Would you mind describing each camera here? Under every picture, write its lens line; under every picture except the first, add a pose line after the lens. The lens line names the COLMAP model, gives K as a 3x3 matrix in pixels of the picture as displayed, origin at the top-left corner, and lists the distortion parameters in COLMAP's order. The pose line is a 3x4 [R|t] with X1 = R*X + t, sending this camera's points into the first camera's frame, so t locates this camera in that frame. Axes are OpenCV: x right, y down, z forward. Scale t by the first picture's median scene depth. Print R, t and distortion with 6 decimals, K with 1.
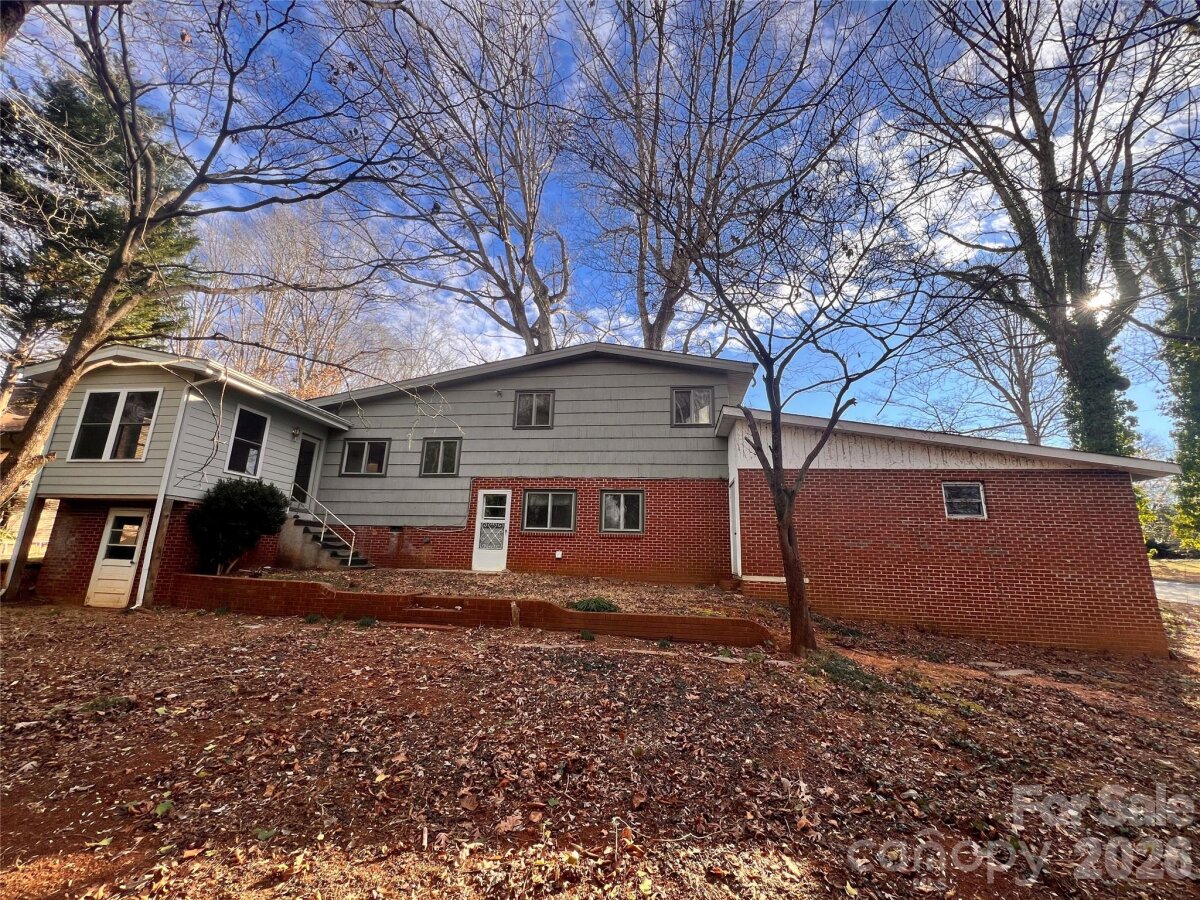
lens RADIAL K [[477.7, 0, 600.0], [0, 477.7, 450.0], [0, 0, 1]] dist [0.004429, 0.000183]
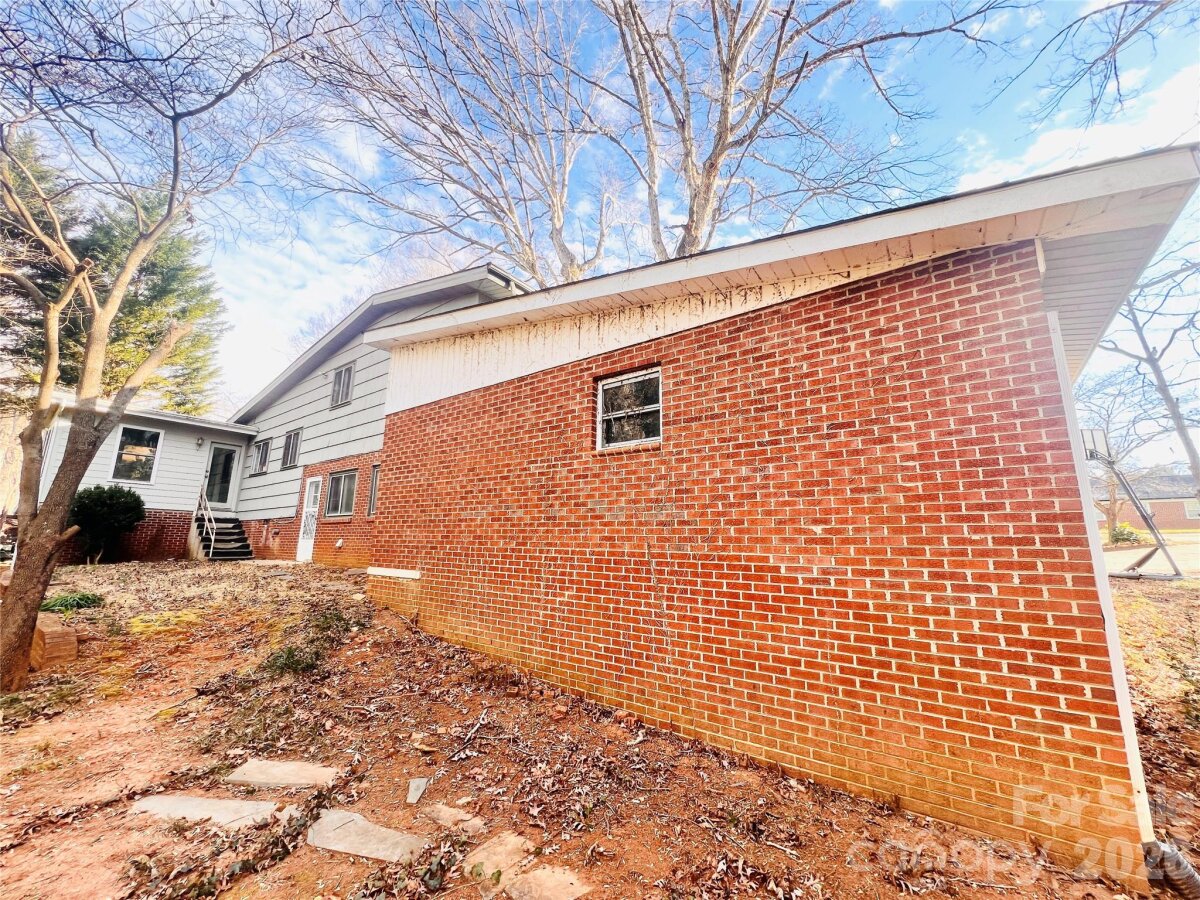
lens RADIAL K [[477.7, 0, 600.0], [0, 477.7, 450.0], [0, 0, 1]] dist [0.004429, 0.000183]
pose [[0.867545, -0.113997, -0.484119, 0.943413], [0.122068, 0.992409, -0.014939, 0.145219], [0.482147, -0.046135, 0.874875, 0.561865]]
